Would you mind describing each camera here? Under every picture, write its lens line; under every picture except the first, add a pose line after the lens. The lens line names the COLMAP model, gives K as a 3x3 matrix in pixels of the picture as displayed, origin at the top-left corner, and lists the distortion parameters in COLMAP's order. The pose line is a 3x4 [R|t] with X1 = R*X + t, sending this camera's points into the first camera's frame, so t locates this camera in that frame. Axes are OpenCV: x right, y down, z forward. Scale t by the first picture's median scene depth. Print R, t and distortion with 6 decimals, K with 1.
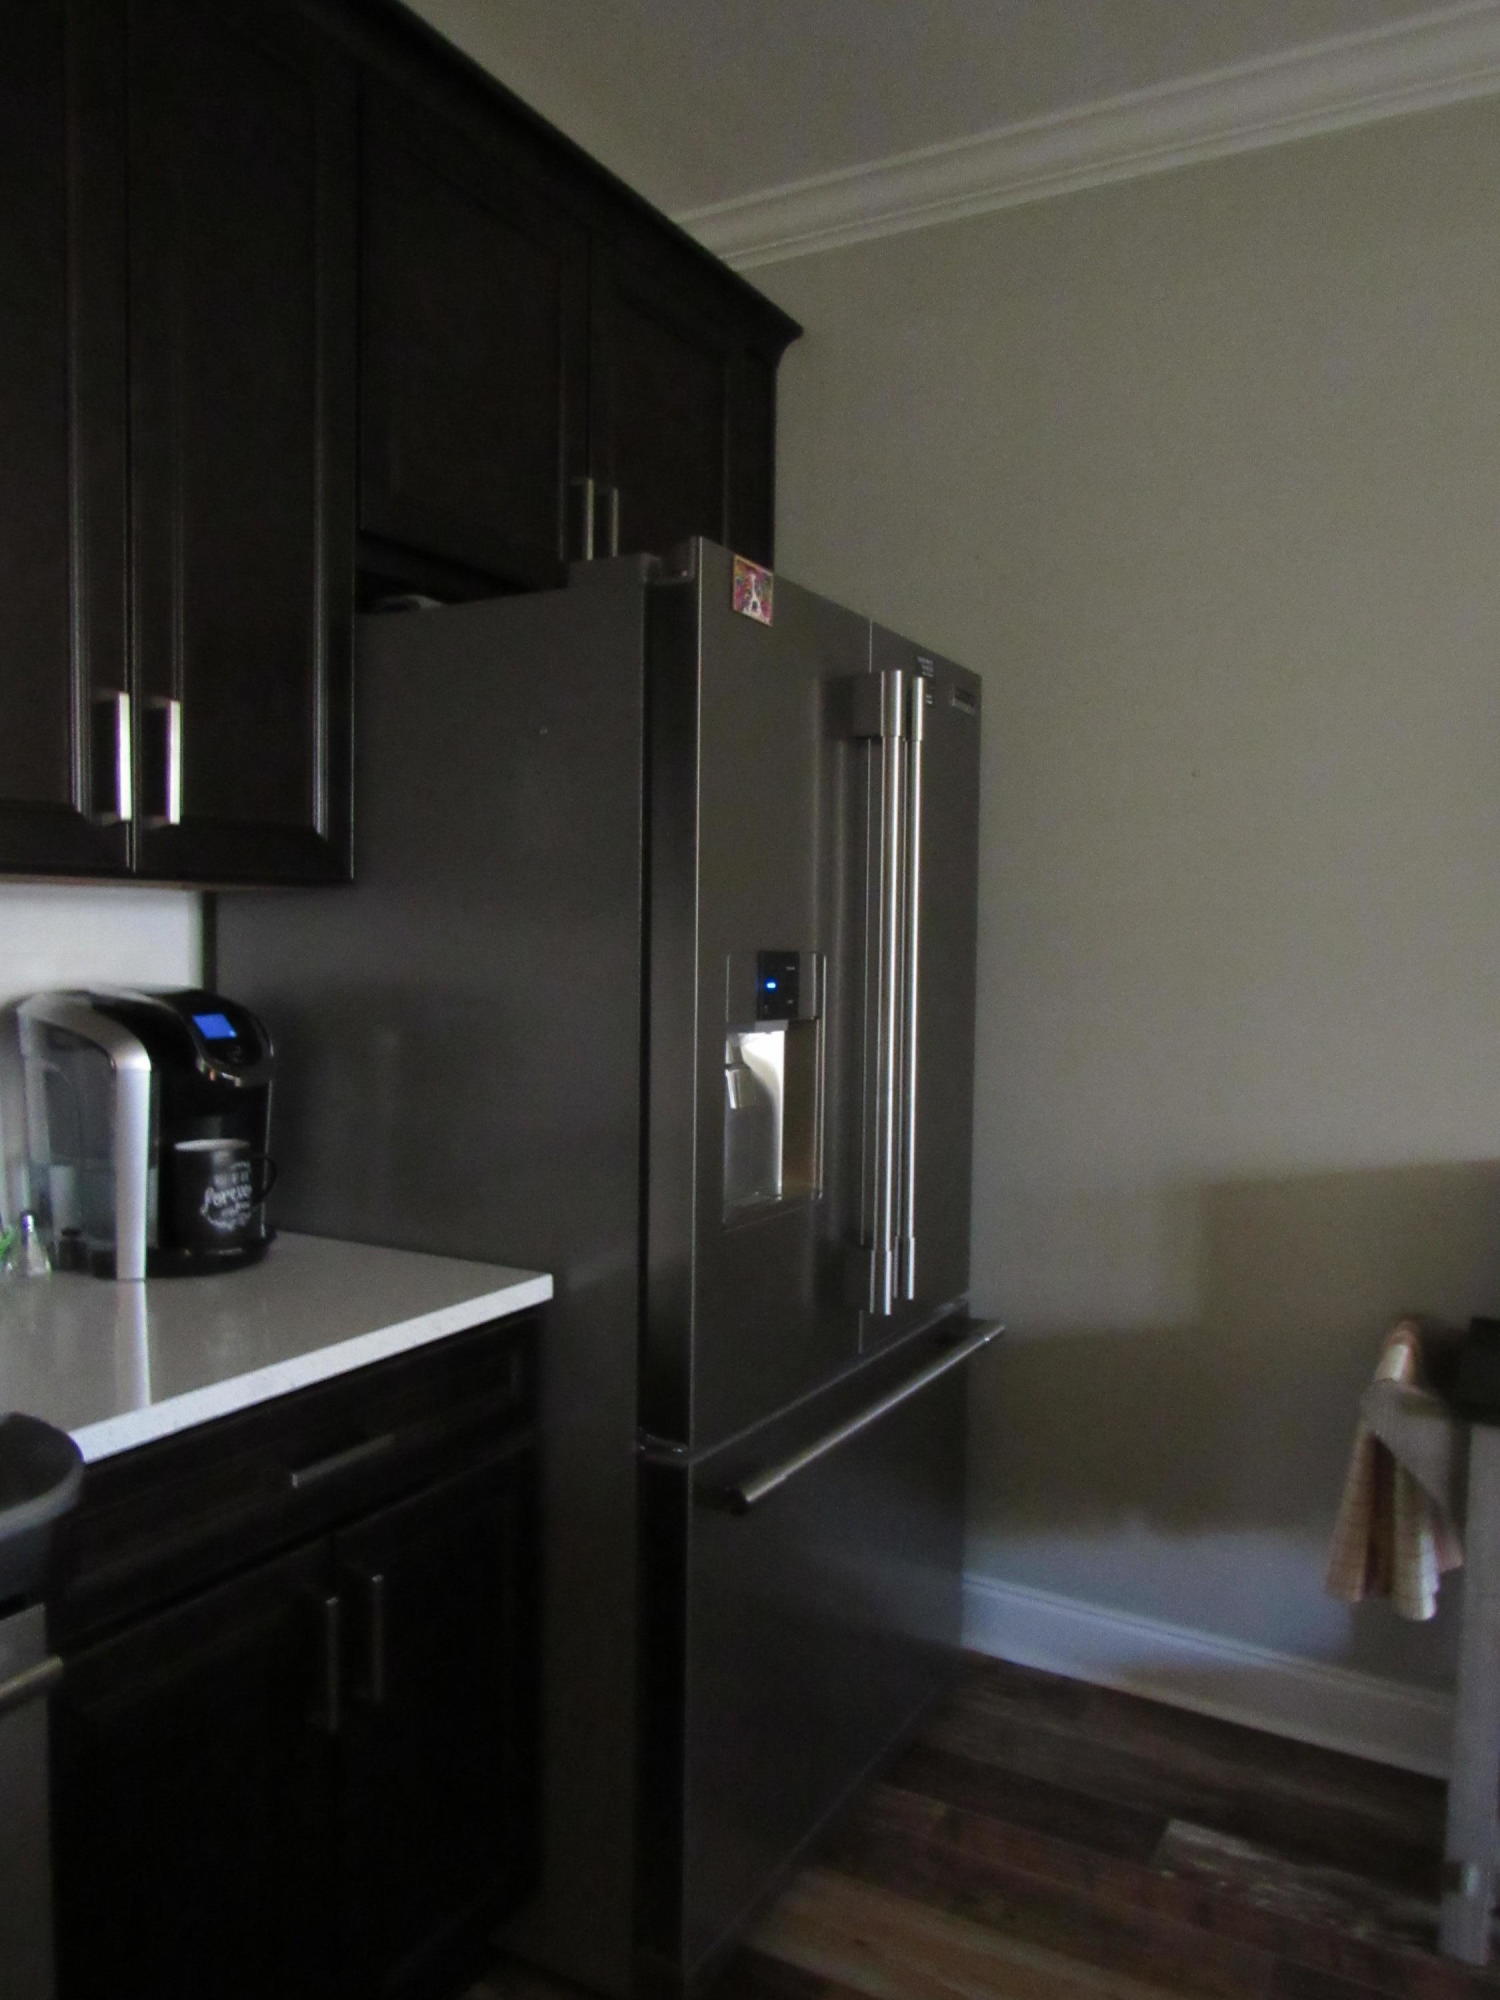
lens RADIAL K [[1430.5, 0, 753.3], [0, 1430.5, 999.9], [0, 0, 1]] dist [-0.031411, 0.021734]
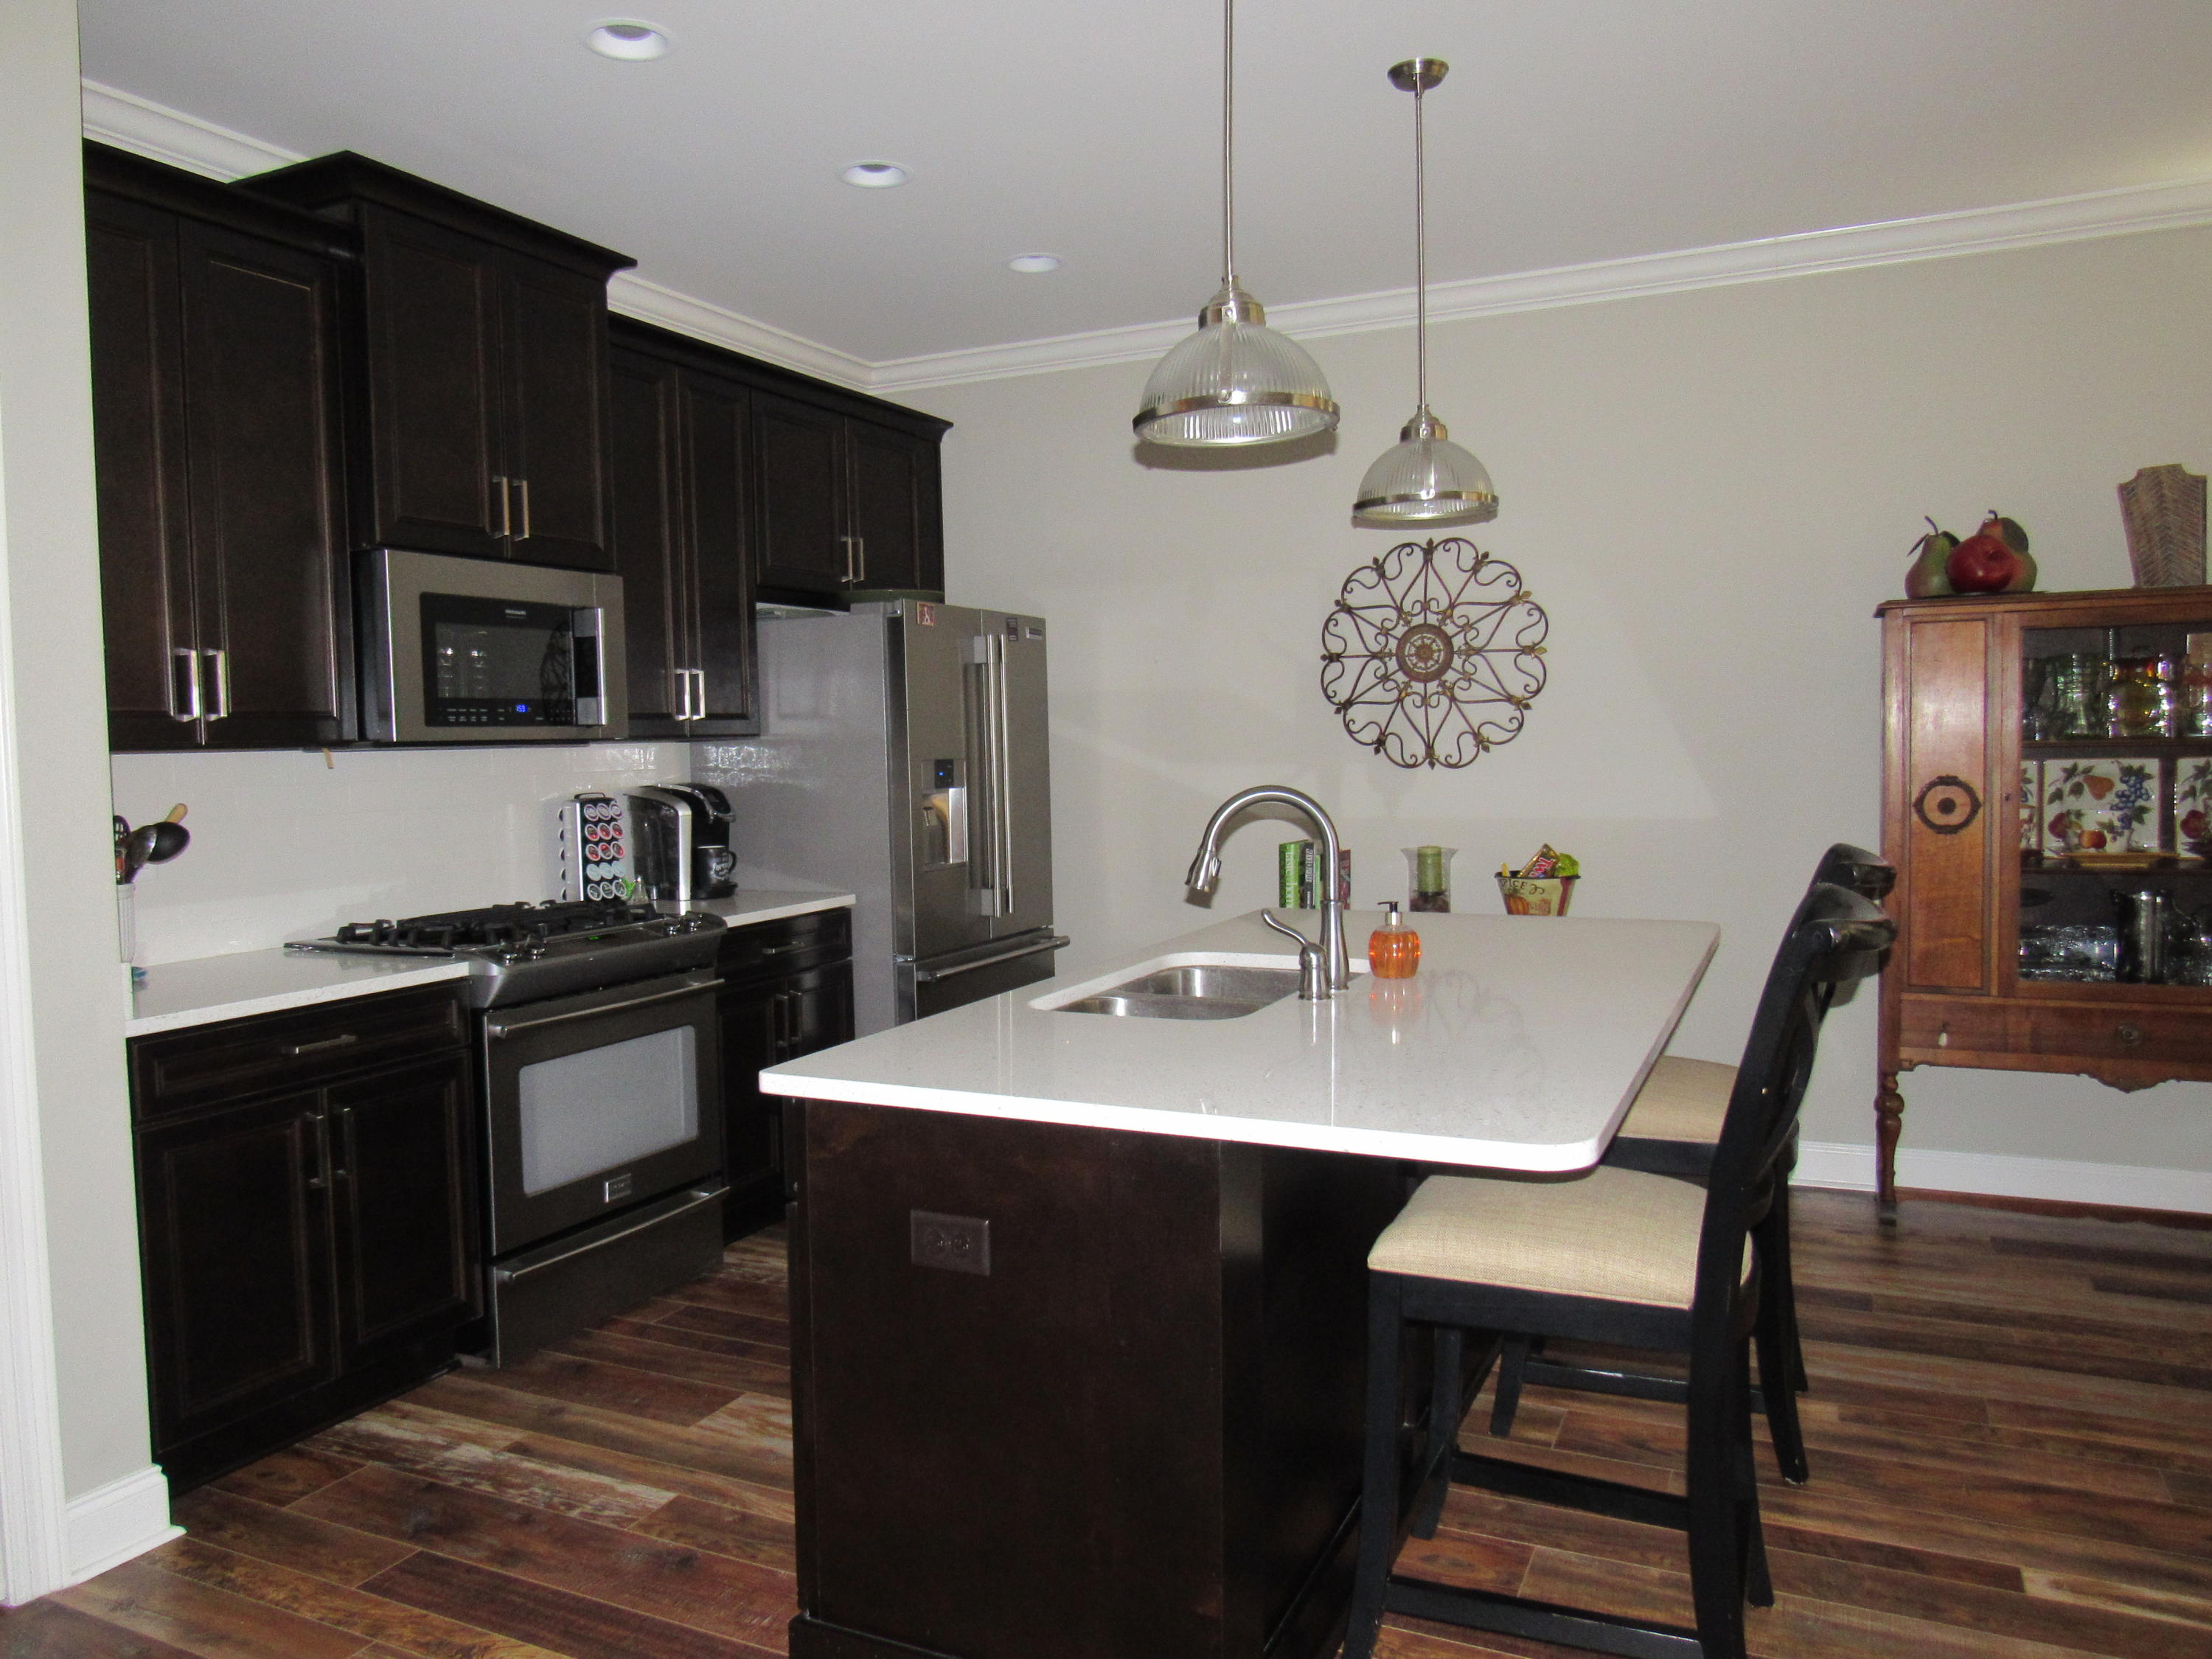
lens RADIAL K [[1582.2, 0, 1105.6], [0, 1582.2, 835.2], [0, 0, 1]] dist [-0.031411, 0.021734]
pose [[0.995882, -0.044455, 0.079014, 0.073053], [0.042315, 0.998696, 0.028551, 0.029441], [-0.080180, -0.025090, 0.996465, -1.701461]]
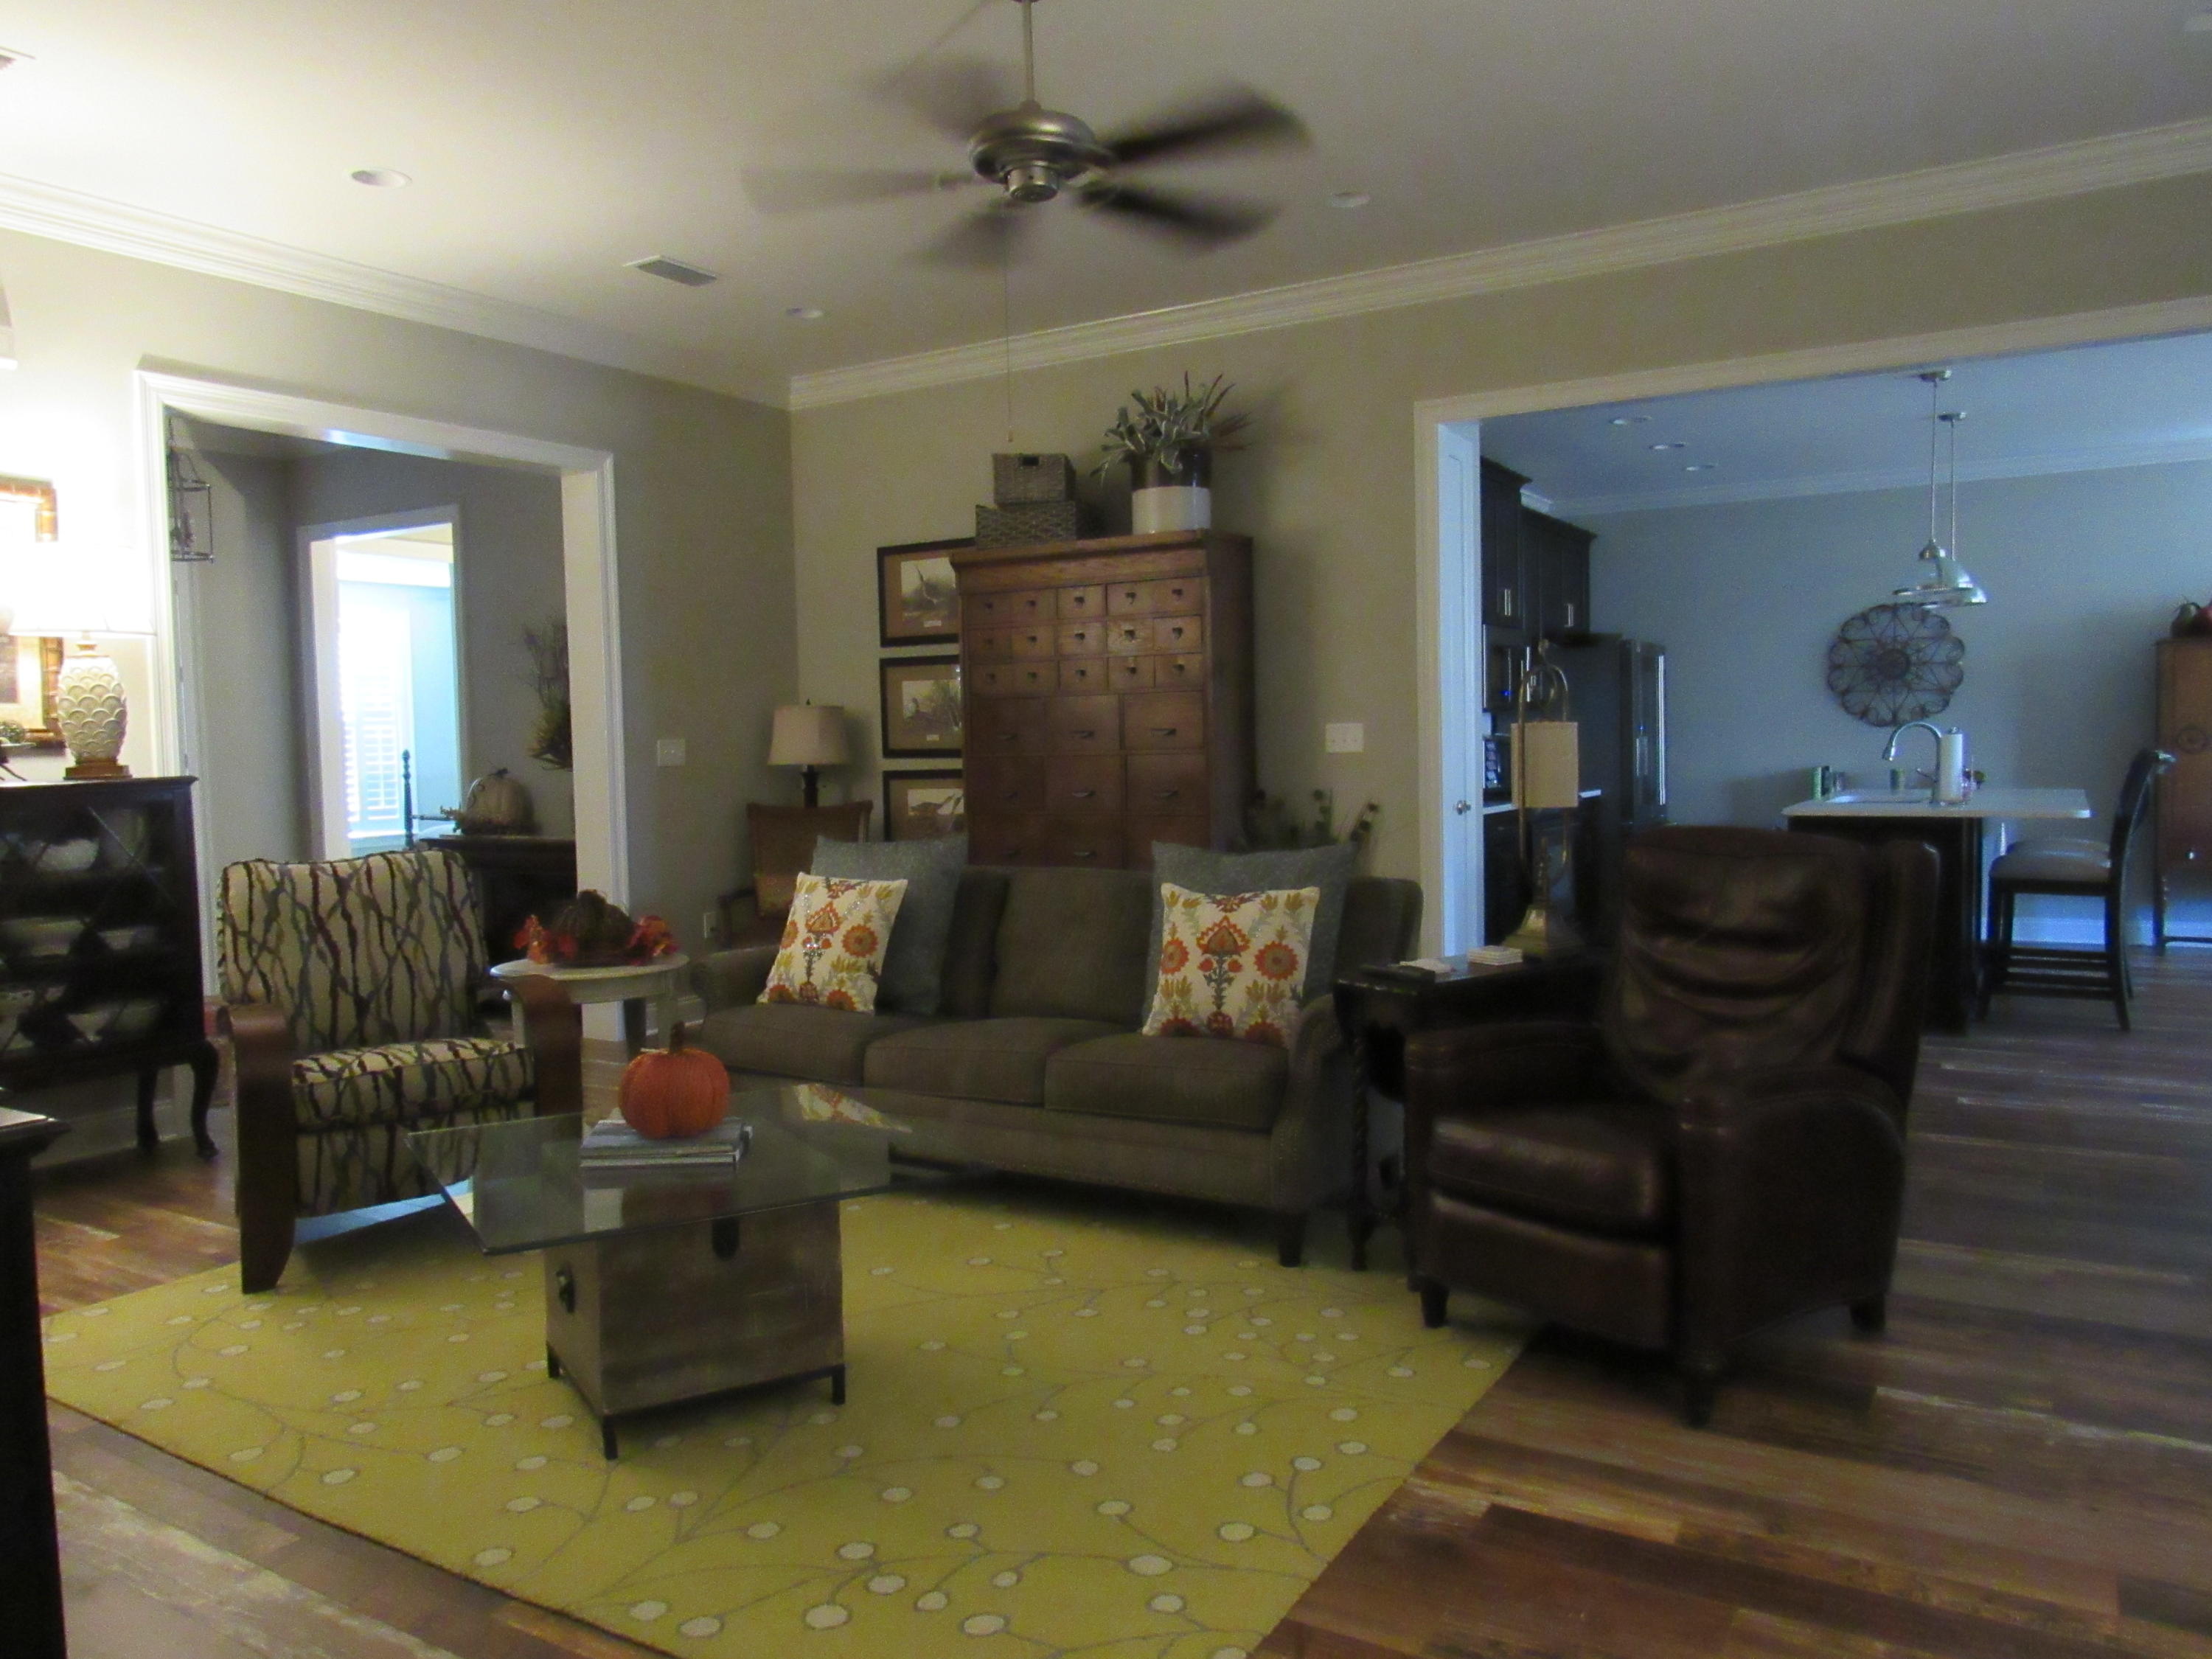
lens RADIAL K [[1582.2, 0, 1089.2], [0, 1582.2, 818.1], [0, 0, 1]] dist [-0.031411, 0.021734]
pose [[0.998786, -0.036848, -0.032678, -1.651630], [0.037290, 0.999220, 0.013030, 0.153918], [0.032173, -0.014233, 0.999381, -4.275113]]
